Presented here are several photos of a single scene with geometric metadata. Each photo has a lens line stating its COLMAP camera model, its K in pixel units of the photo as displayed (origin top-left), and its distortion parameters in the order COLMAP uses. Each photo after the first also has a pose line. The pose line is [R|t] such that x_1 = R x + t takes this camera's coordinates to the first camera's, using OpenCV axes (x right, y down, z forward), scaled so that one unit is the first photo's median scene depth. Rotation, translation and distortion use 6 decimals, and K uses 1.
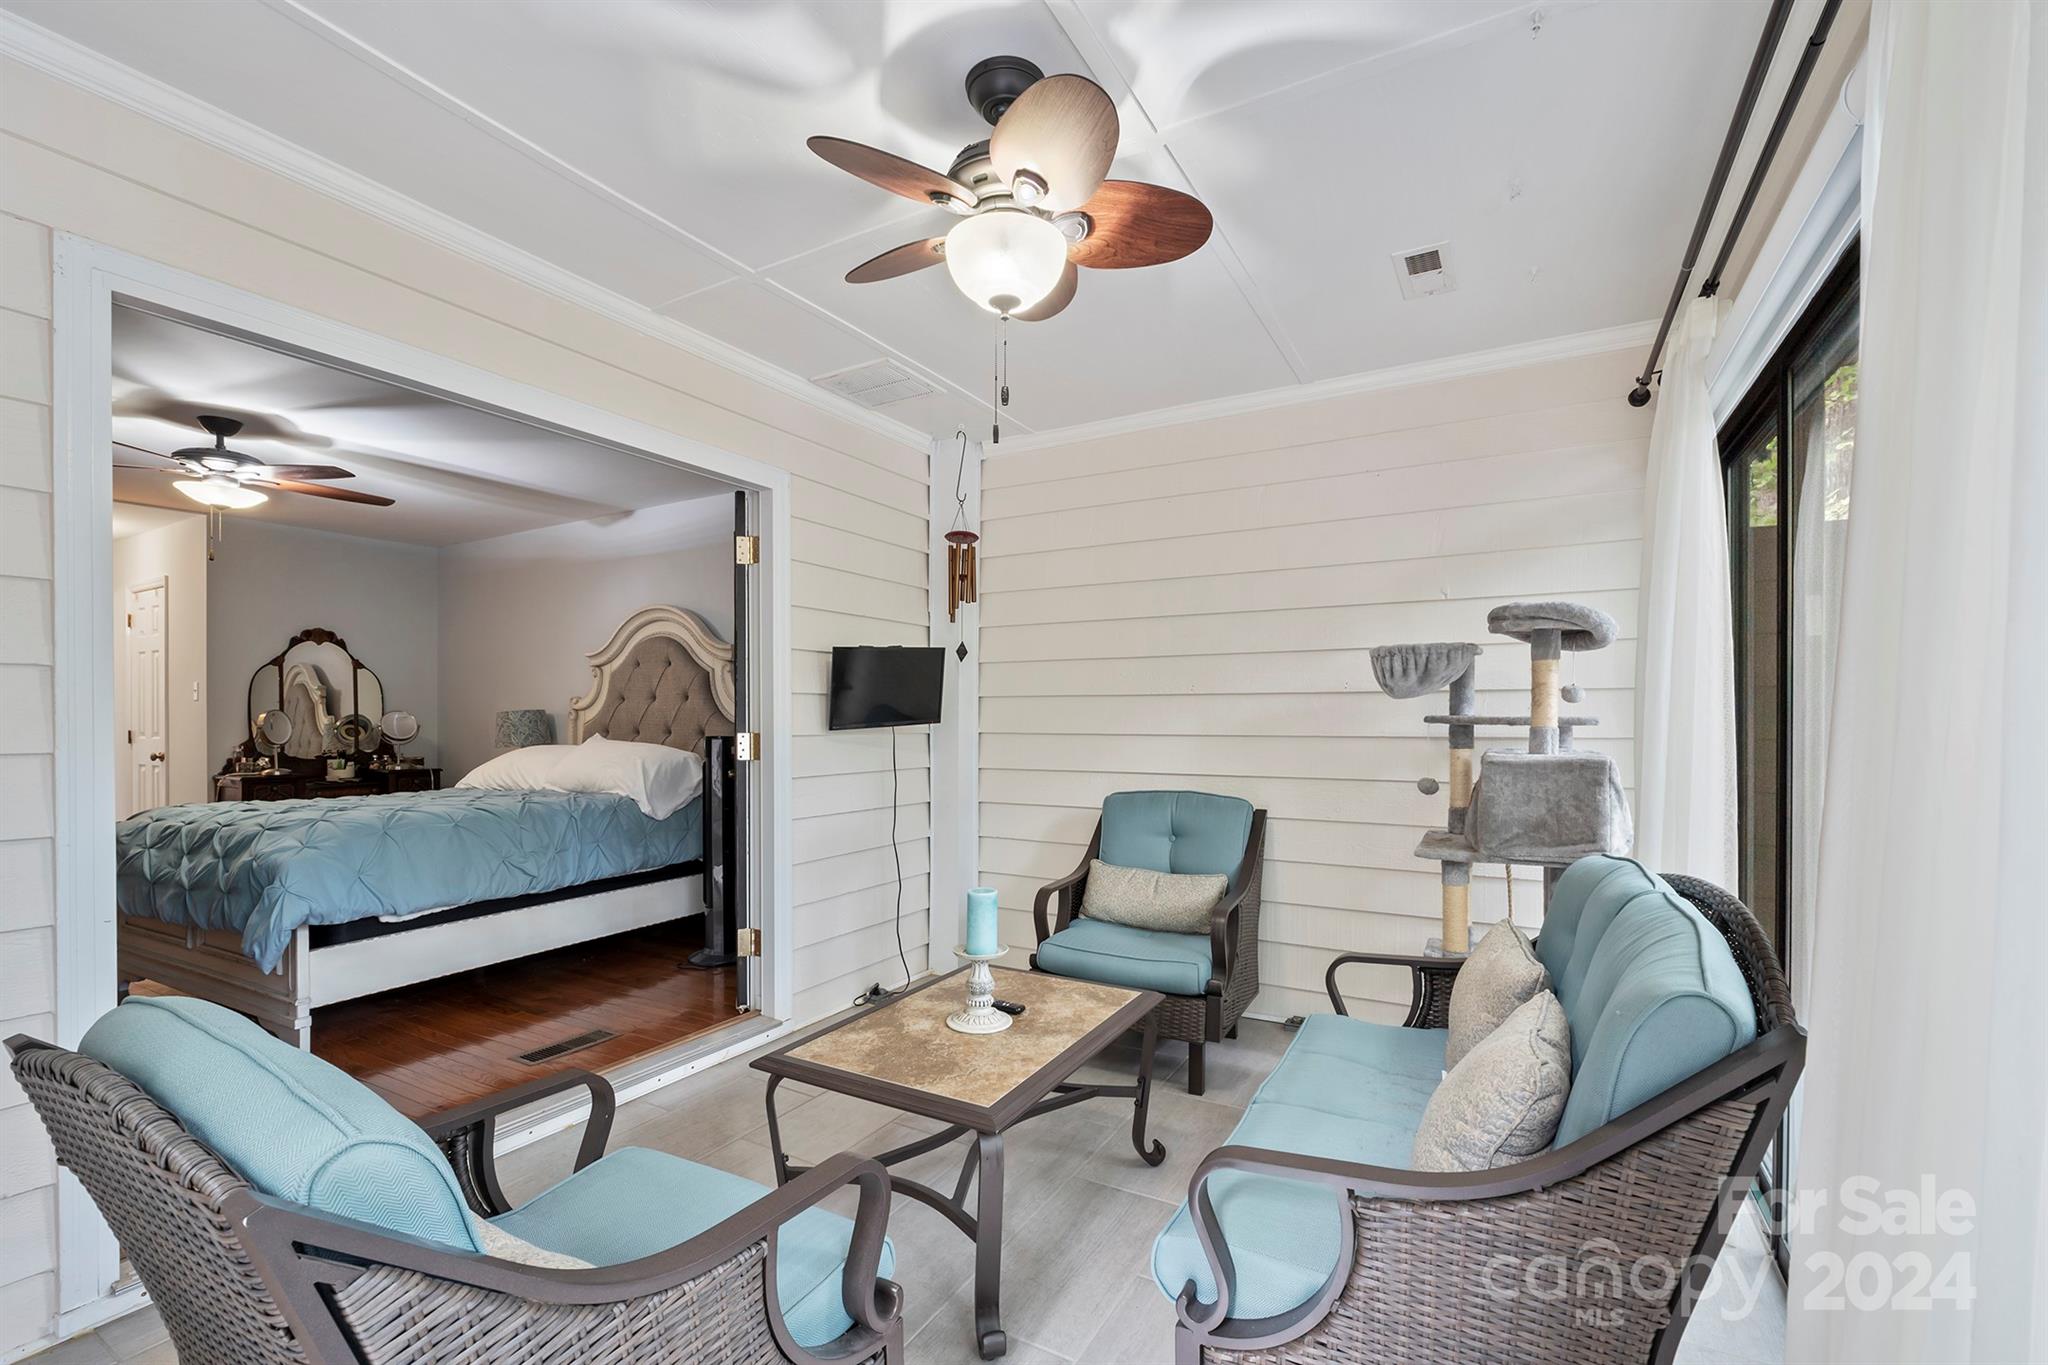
lens RADIAL K [[868.2, 0, 1023.9], [0, 868.2, 718.3], [0, 0, 1]] dist [-0.000055, -0.000007]
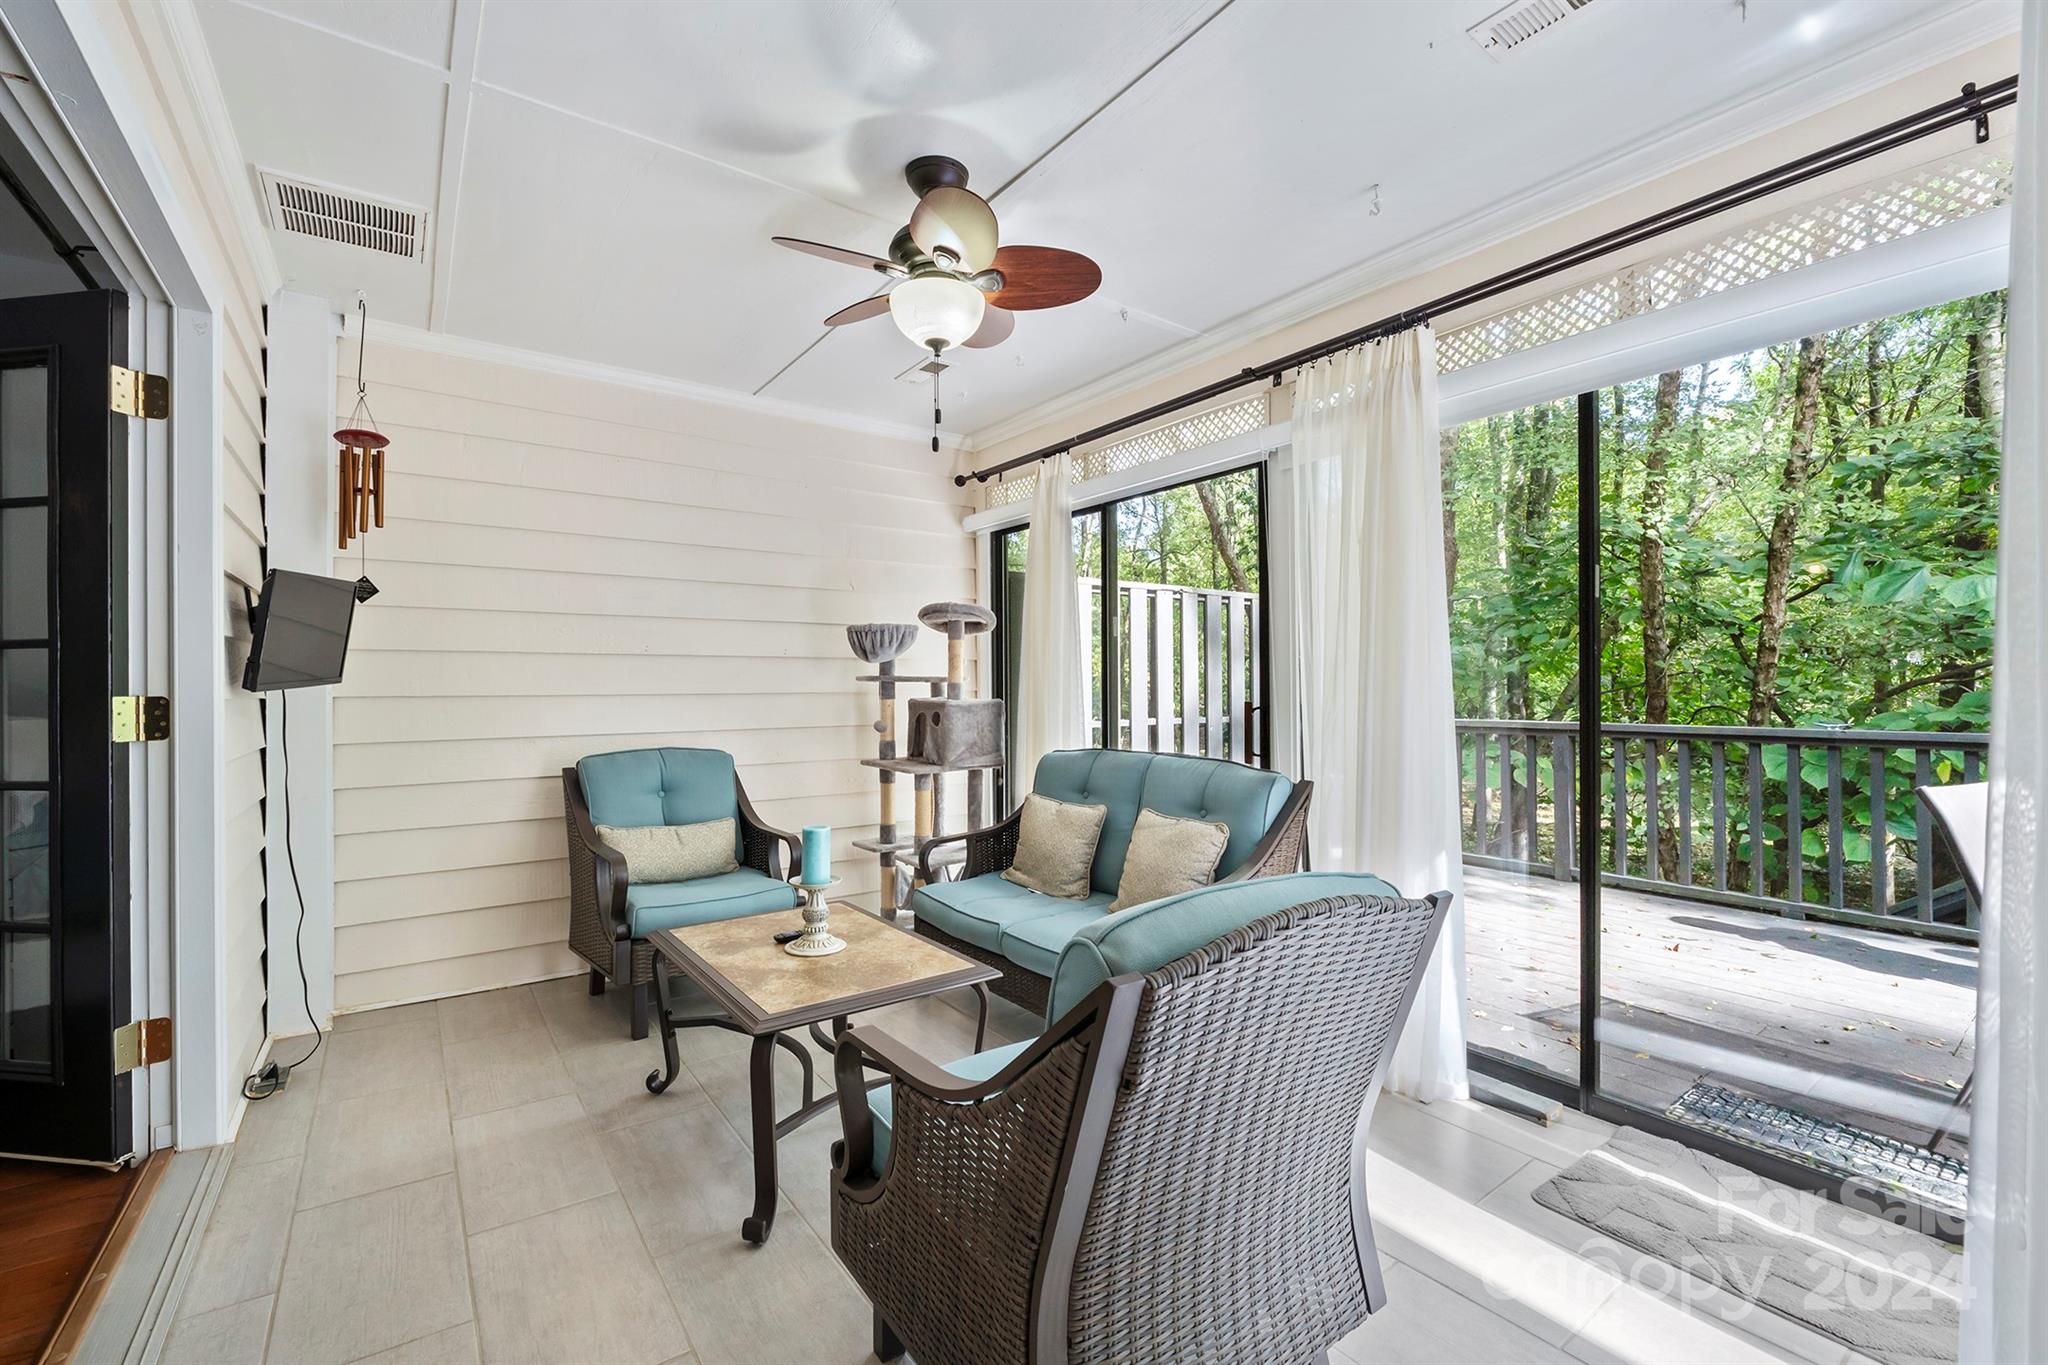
lens RADIAL K [[866.4, 0, 1018.9], [0, 866.4, 685.7], [0, 0, 1]] dist [-0.000102, -0.000014]
pose [[0.409063, -0.002966, 0.912501, -0.691644], [0.007074, 0.999975, 0.000079, 0.014385], [-0.912479, 0.006422, 0.409073, 0.228948]]
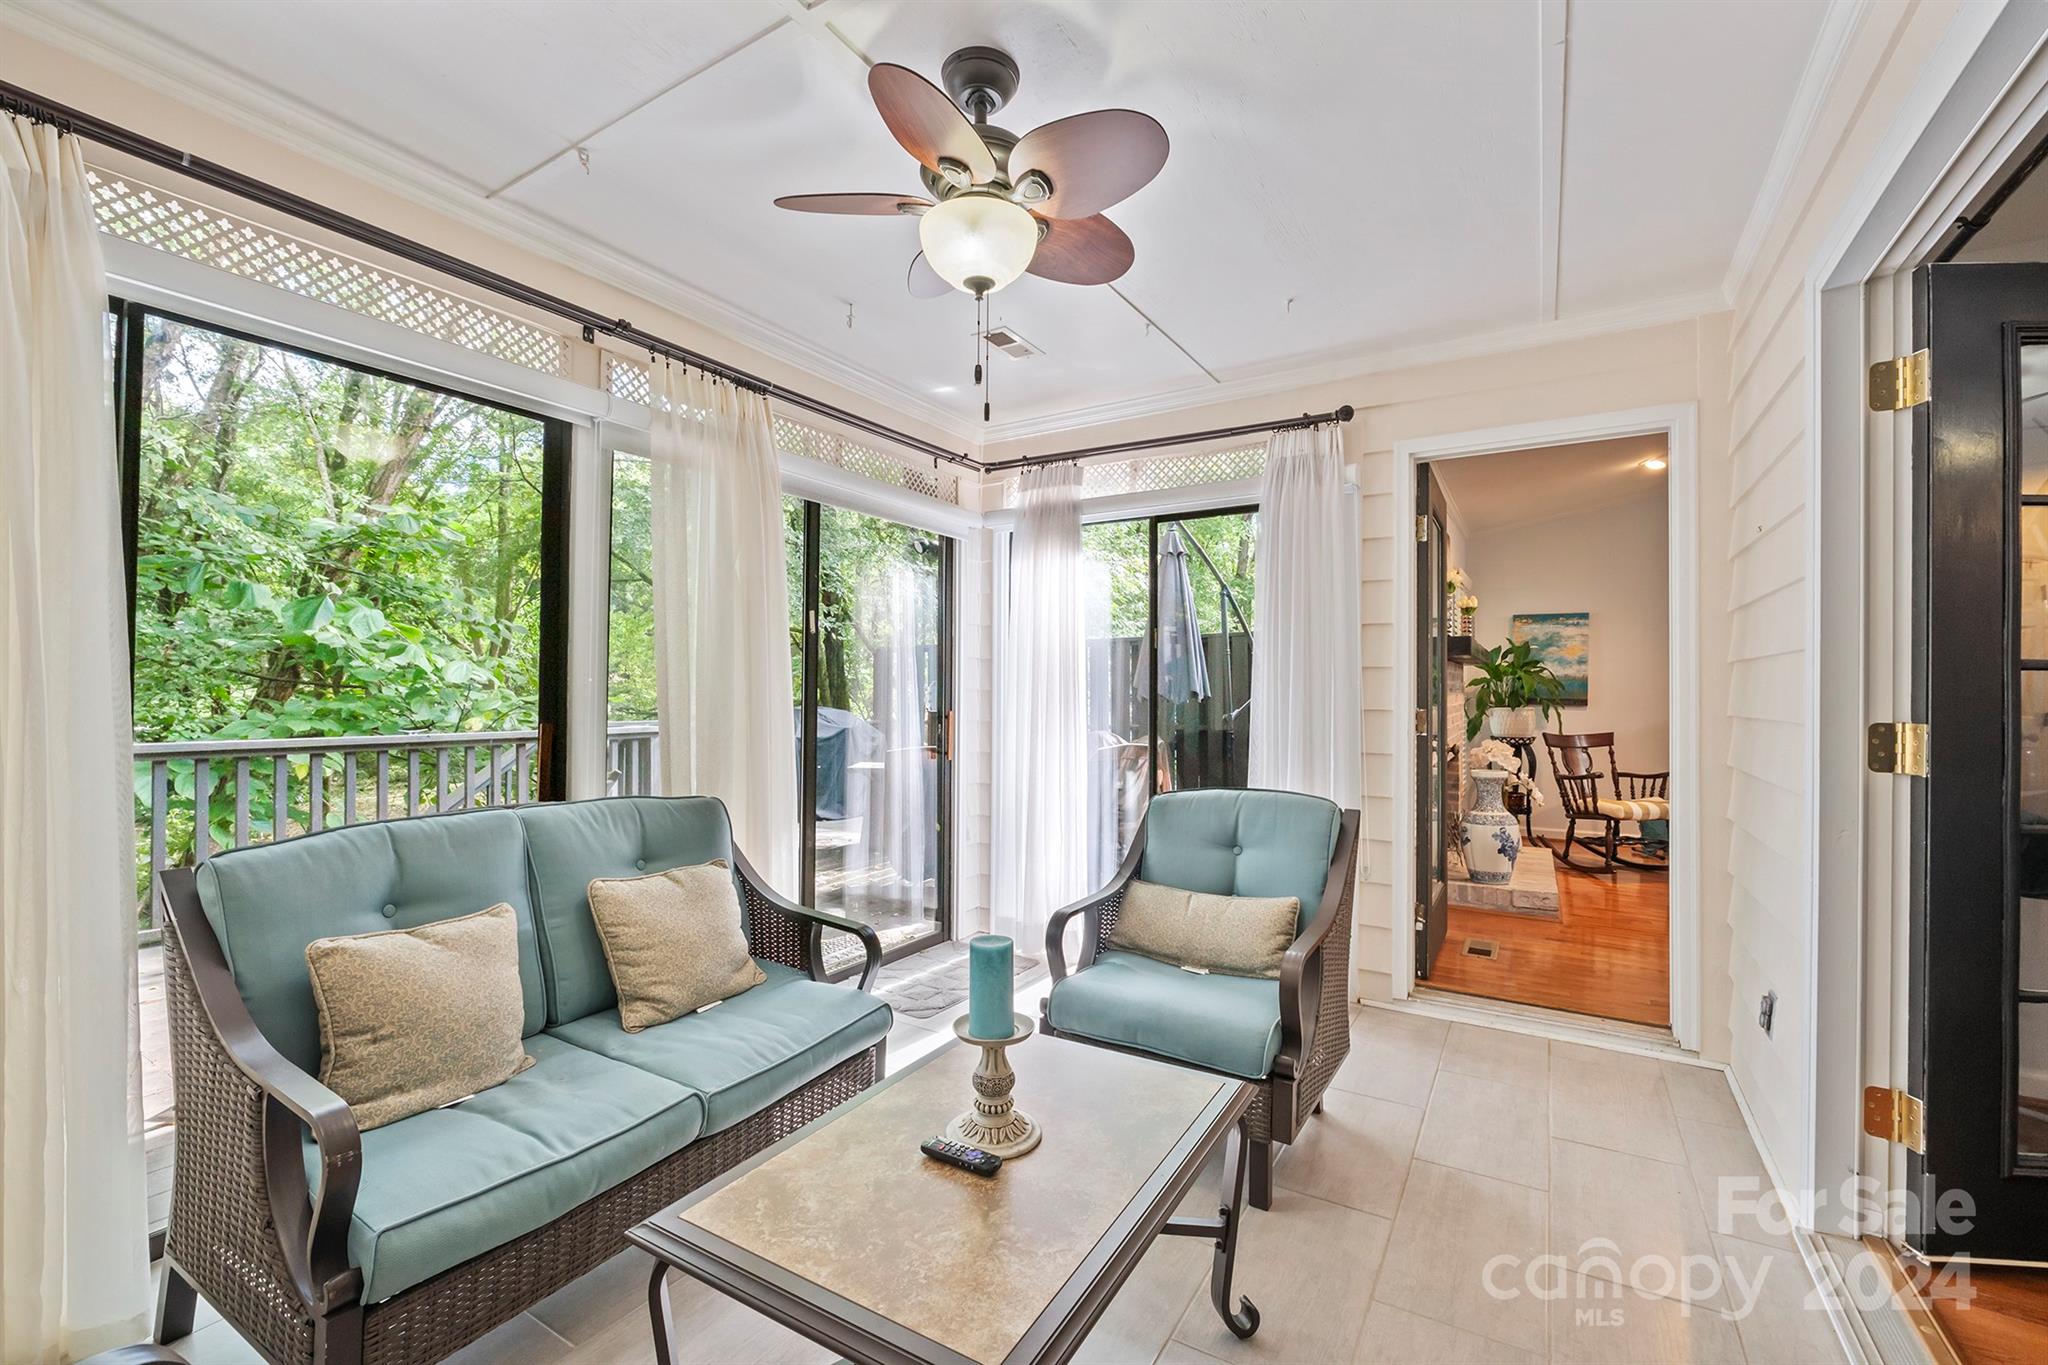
lens RADIAL K [[866.4, 0, 1018.9], [0, 866.4, 685.7], [0, 0, 1]] dist [-0.000102, -0.000014]
pose [[-0.999687, -0.007206, 0.023946, -0.063023], [-0.007160, 0.999972, 0.002010, -0.004621], [-0.023959, 0.001838, -0.999711, 1.229163]]
